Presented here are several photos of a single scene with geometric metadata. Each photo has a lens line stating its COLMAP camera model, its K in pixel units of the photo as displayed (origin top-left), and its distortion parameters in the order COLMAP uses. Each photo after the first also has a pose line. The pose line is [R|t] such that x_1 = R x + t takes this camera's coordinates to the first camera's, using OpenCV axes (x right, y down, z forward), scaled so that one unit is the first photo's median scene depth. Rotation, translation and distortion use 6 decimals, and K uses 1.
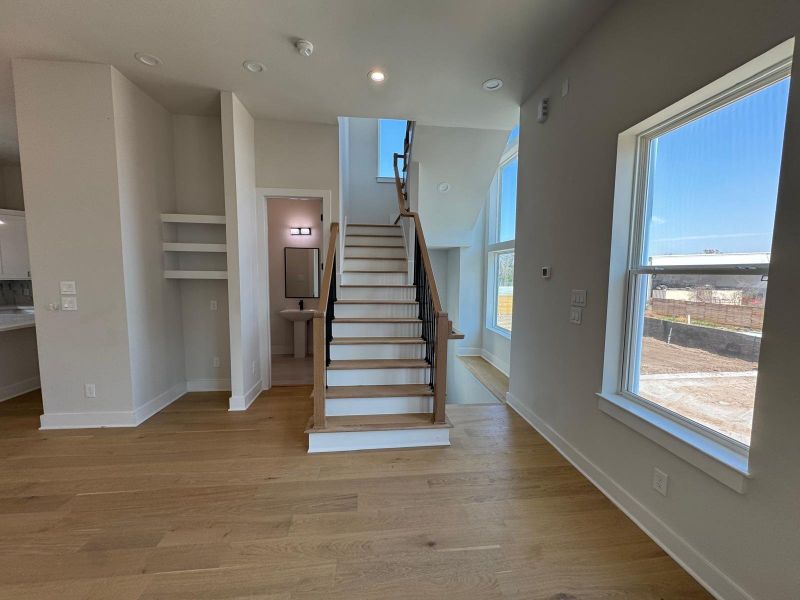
lens RADIAL K [[318.2, 0, 400.0], [0, 318.2, 300.0], [0, 0, 1]] dist [-0.001828, -0.000079]
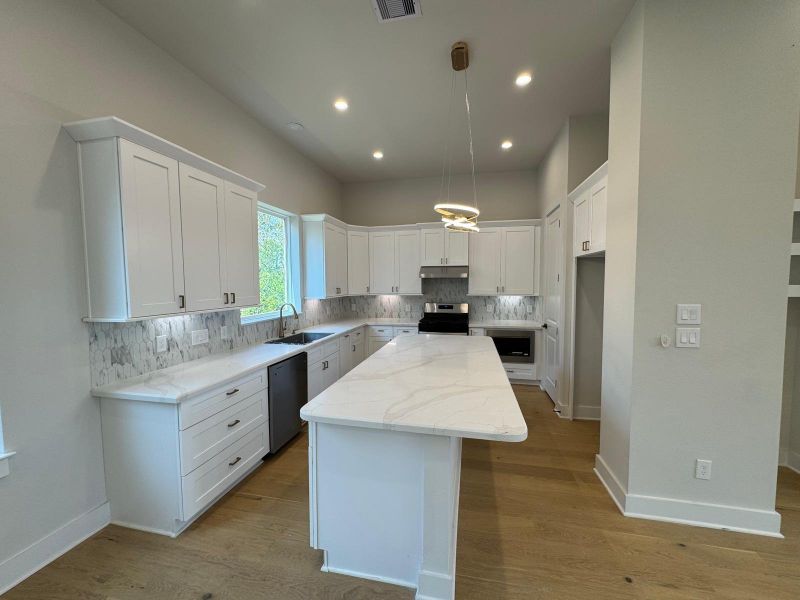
lens RADIAL K [[318.2, 0, 400.0], [0, 318.2, 300.0], [0, 0, 1]] dist [-0.001828, -0.000079]
pose [[0.948006, 0.002692, -0.318241, -1.209593], [-0.012780, 0.999480, -0.029617, -0.034178], [0.317996, 0.032144, 0.947547, 0.144571]]
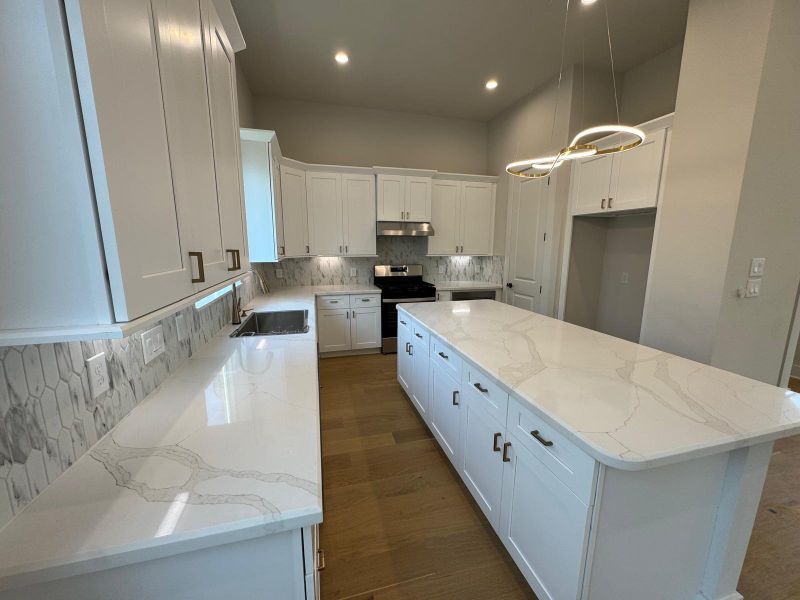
lens RADIAL K [[318.2, 0, 400.0], [0, 318.2, 300.0], [0, 0, 1]] dist [-0.001828, -0.000079]
pose [[0.987167, -0.034099, 0.156007, -1.714251], [0.020744, 0.996041, 0.086445, -0.036595], [-0.158337, -0.082099, 0.983966, 0.333318]]
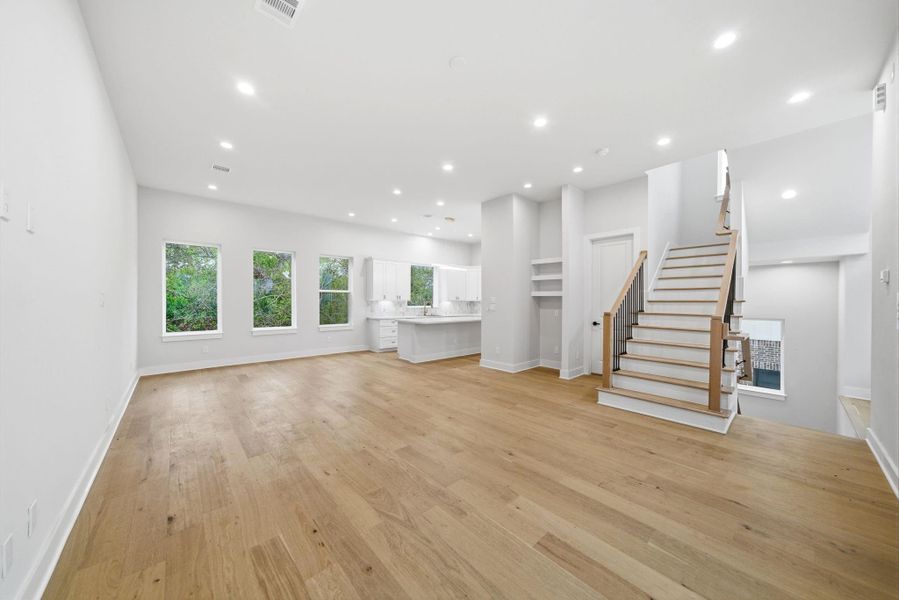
lens RADIAL K [[307.6, 0, 445.5], [0, 307.6, 302.9], [0, 0, 1]] dist [-0.000567, 0.000036]
pose [[0.586248, -0.003819, -0.810123, 0.381064], [-0.066401, 0.996398, -0.052748, 0.094974], [0.807406, 0.084717, 0.583883, -0.395198]]
